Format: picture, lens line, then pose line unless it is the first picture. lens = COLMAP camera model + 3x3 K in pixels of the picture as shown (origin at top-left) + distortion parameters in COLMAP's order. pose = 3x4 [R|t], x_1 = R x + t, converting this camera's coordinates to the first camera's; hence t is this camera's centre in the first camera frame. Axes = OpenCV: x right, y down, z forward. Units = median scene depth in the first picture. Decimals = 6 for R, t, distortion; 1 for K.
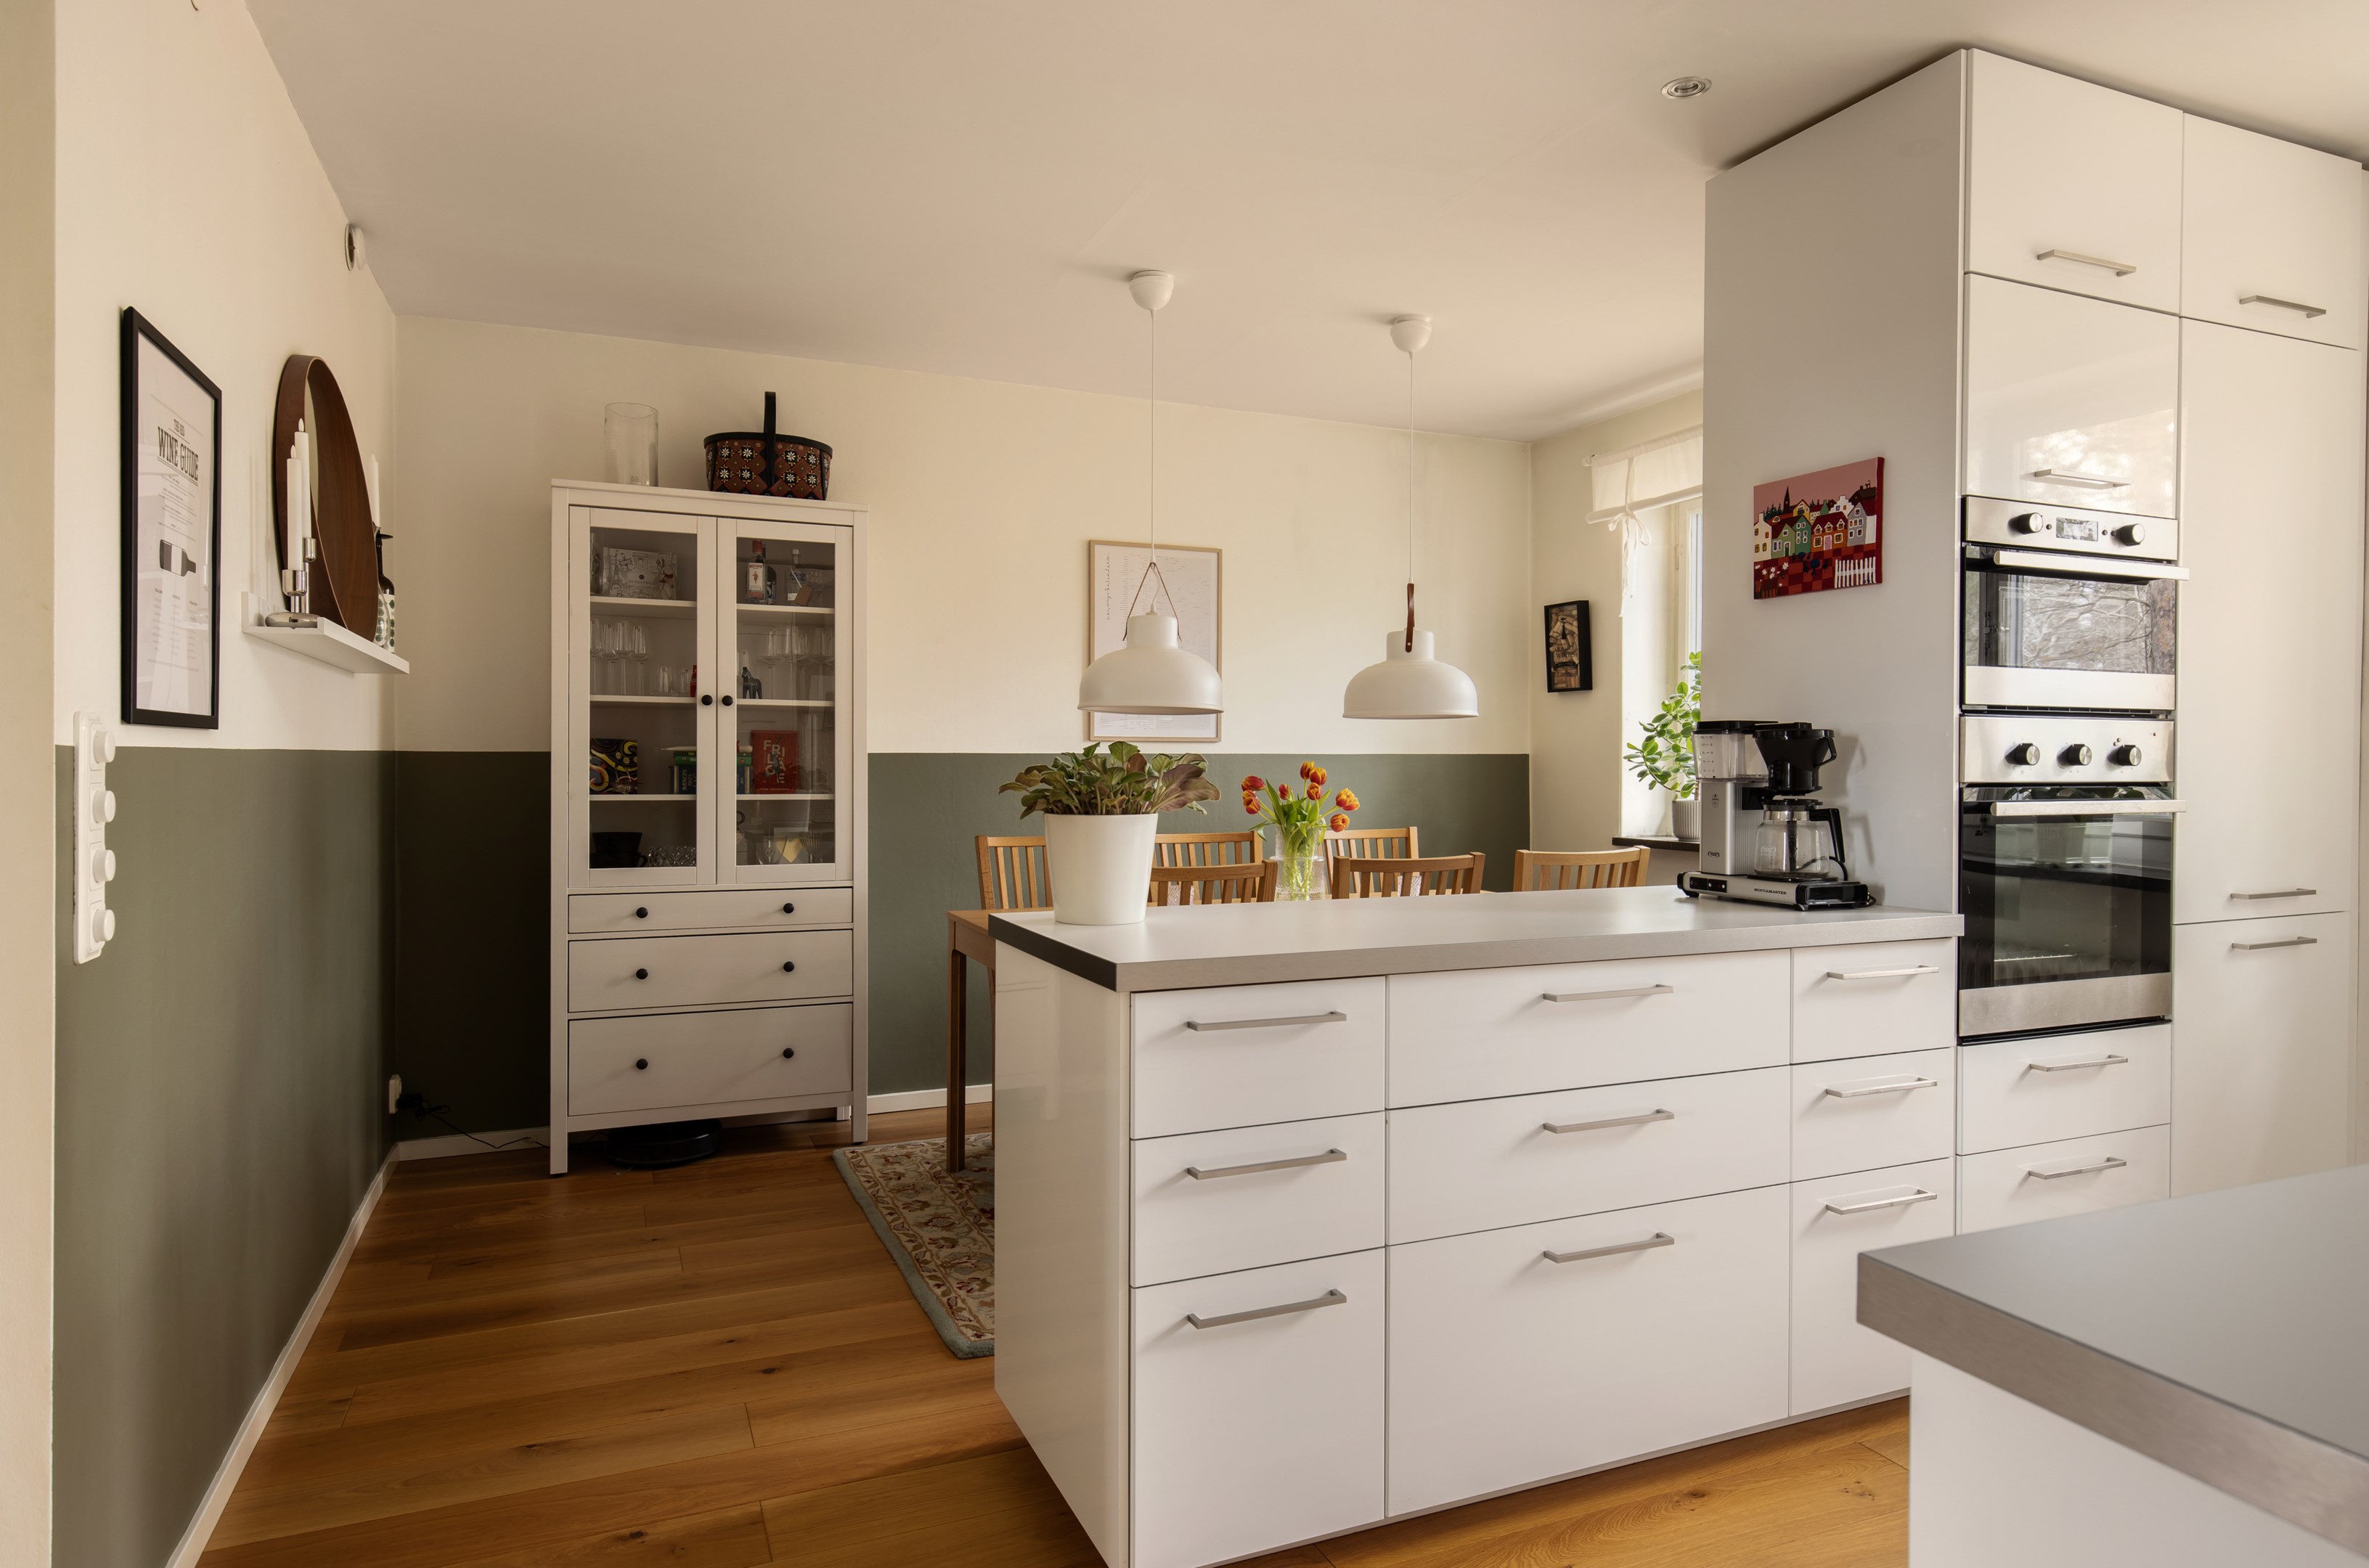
lens RADIAL K [[1376.7, 0, 1185.7], [0, 1376.7, 772.2], [0, 0, 1]] dist [0.013737, -0.001093]
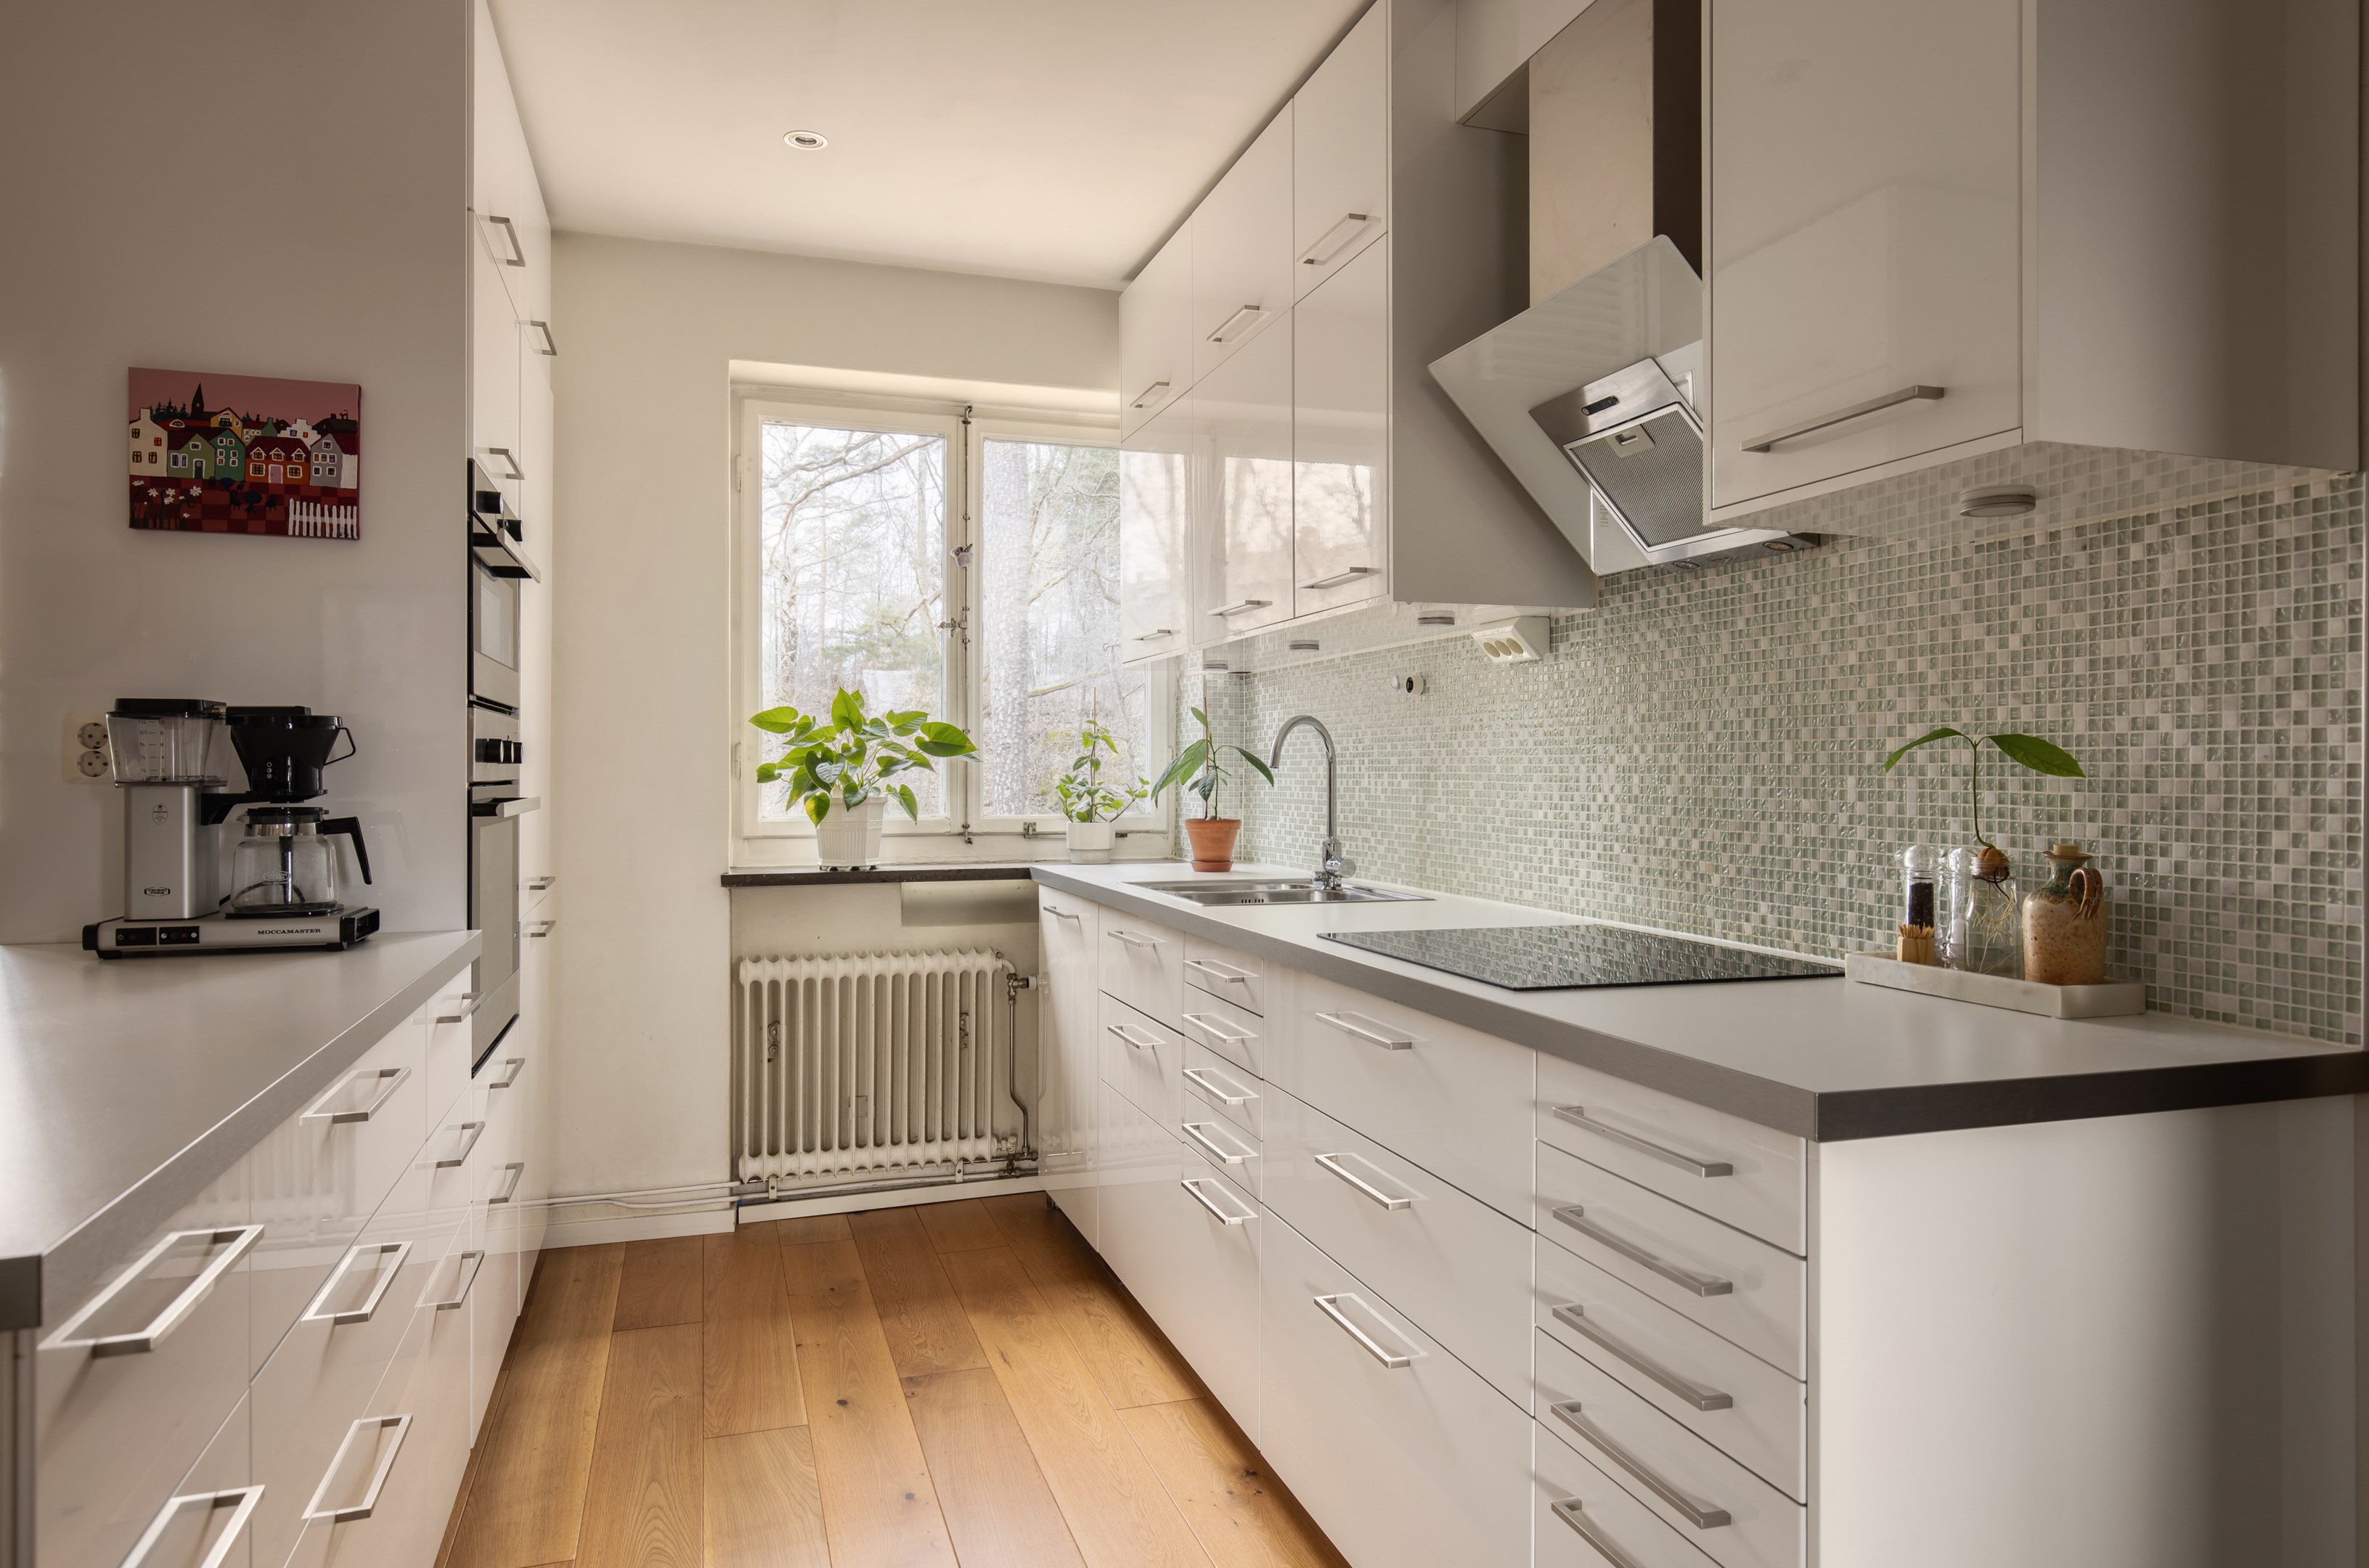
lens RADIAL K [[1413.7, 0, 1171.7], [0, 1413.7, 773.4], [0, 0, 1]] dist [0.006459, -0.001697]
pose [[0.084705, -0.008066, 0.996373, -0.189246], [0.008218, 0.999939, 0.007396, -0.000570], [-0.996372, 0.007562, 0.084766, 0.291677]]
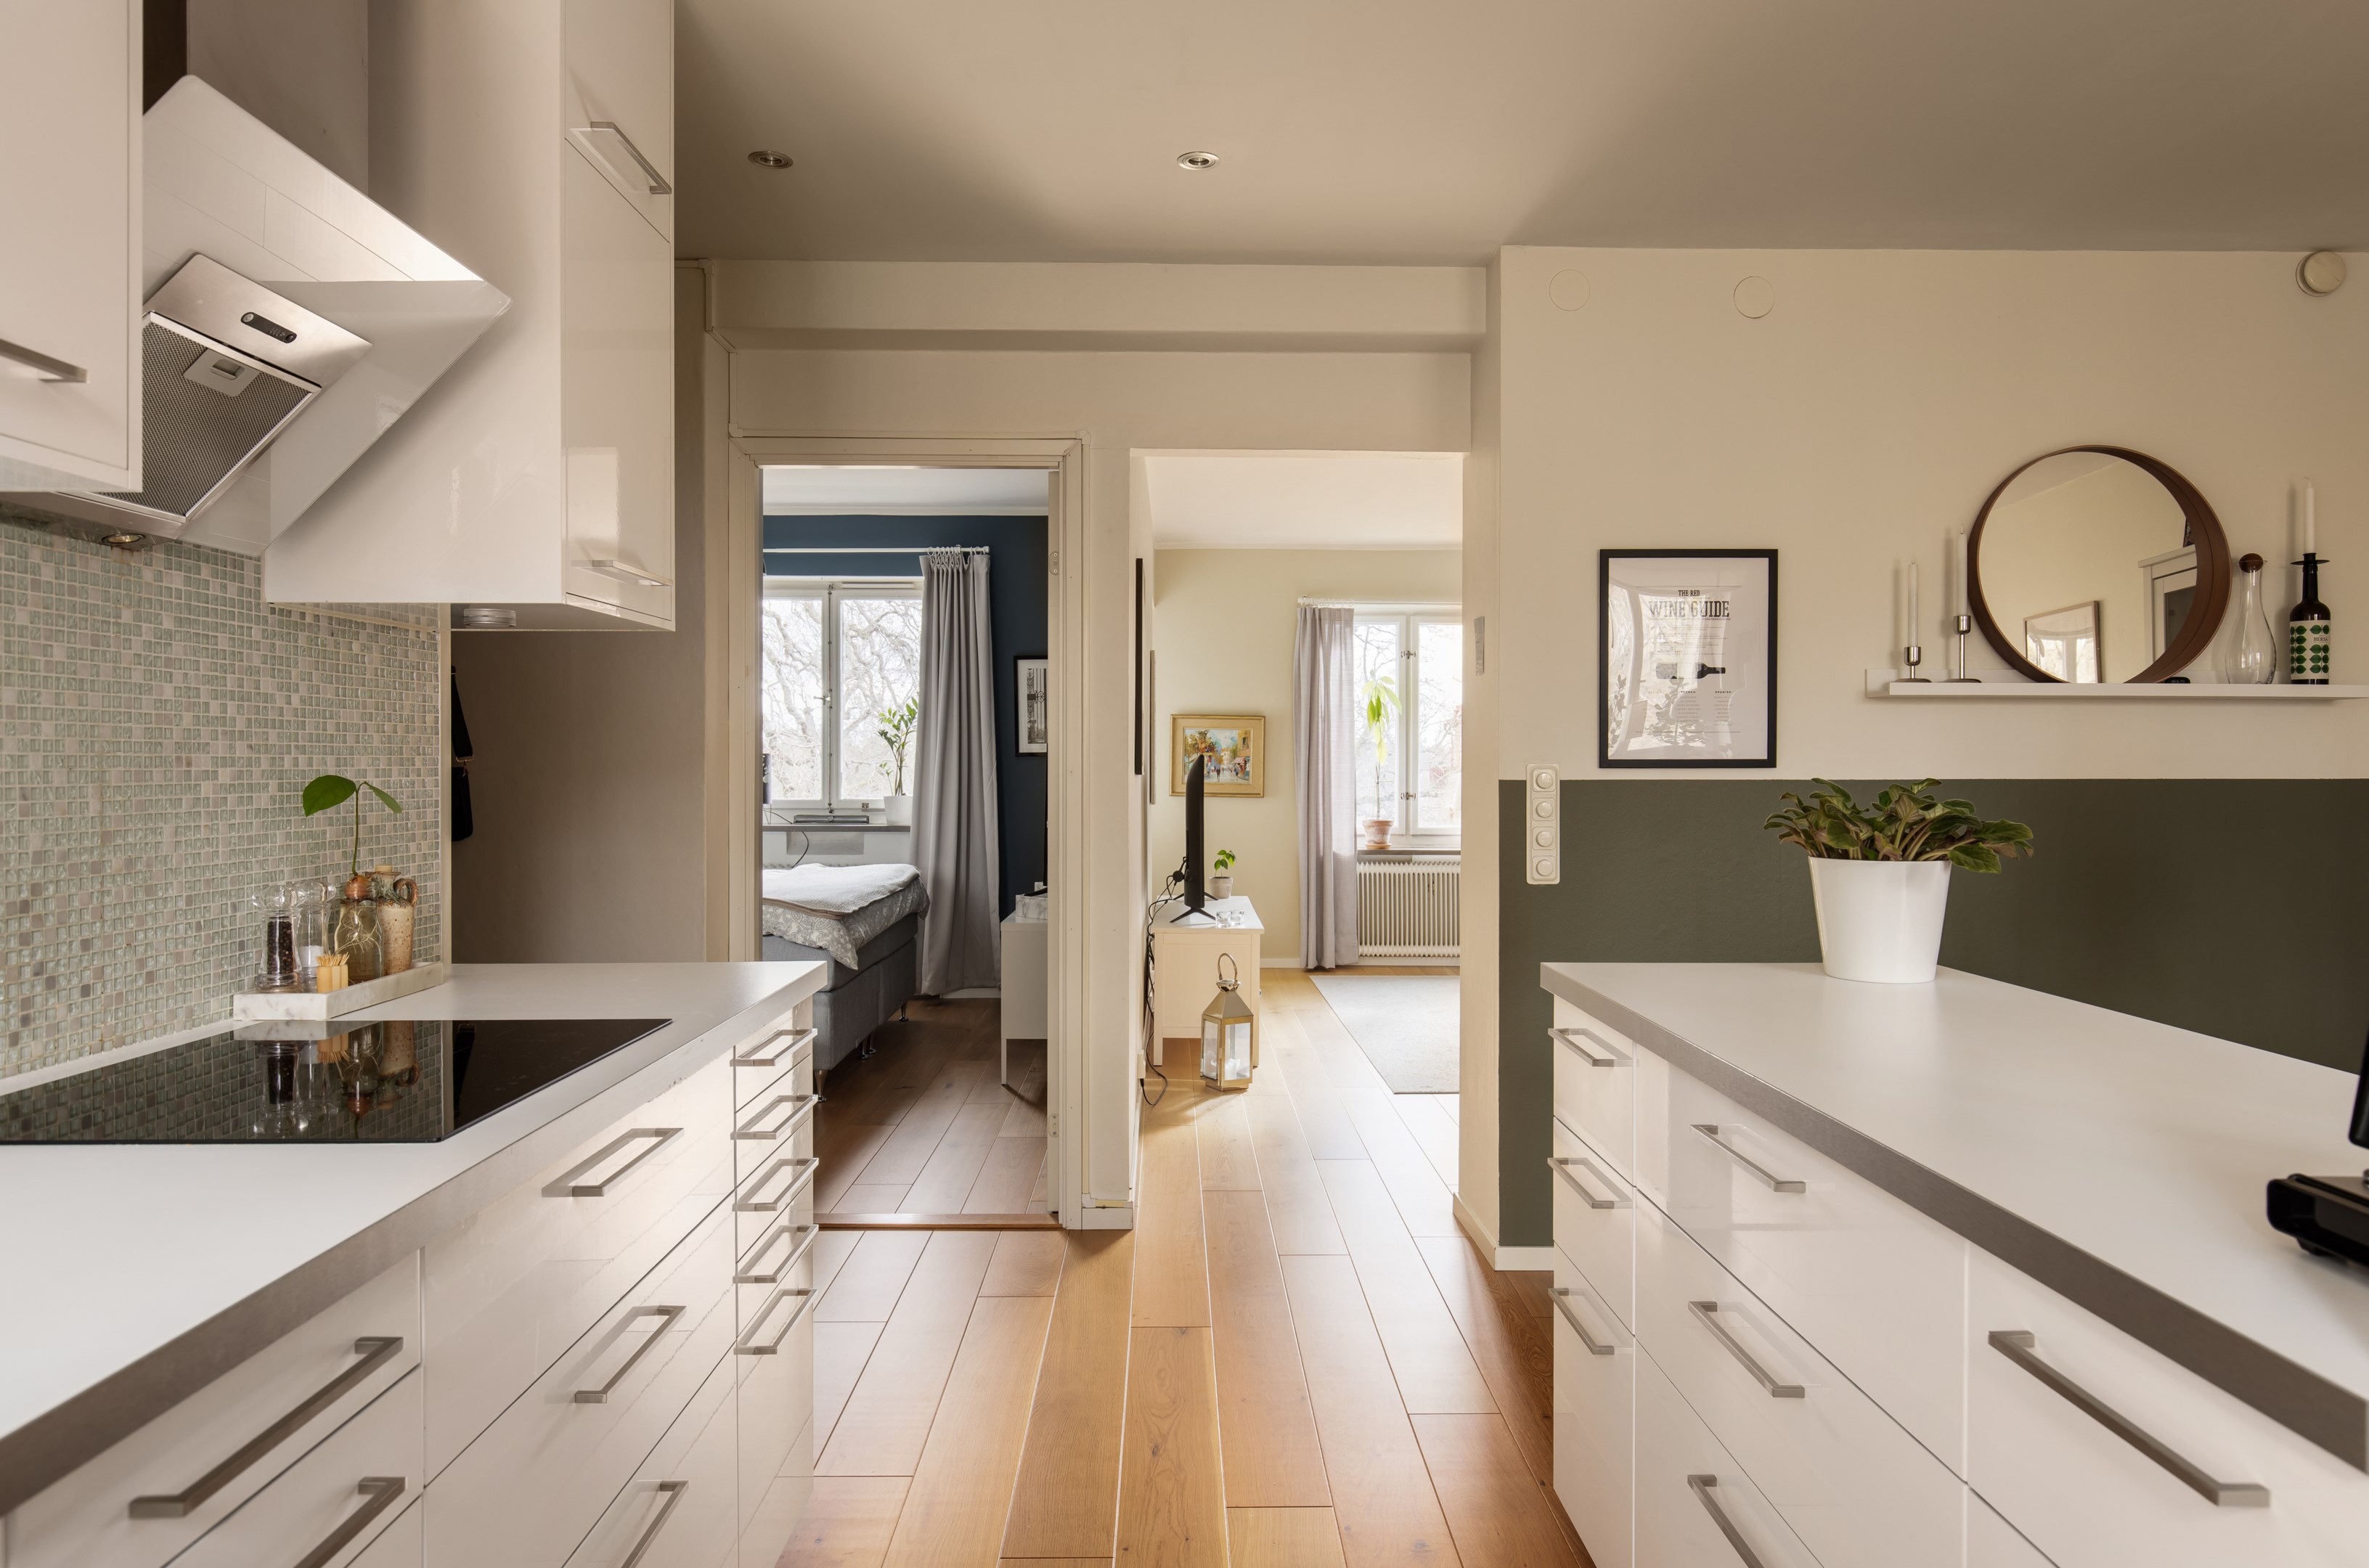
lens RADIAL K [[1486.4, 0, 1188.9], [0, 1486.4, 778.1], [0, 0, 1]] dist [0.000722, 0.000138]
pose [[-0.379360, 0.004767, -0.925237, 0.564176], [-0.010422, 0.999901, 0.009425, -0.014889], [0.925190, 0.013219, -0.379273, 0.542216]]
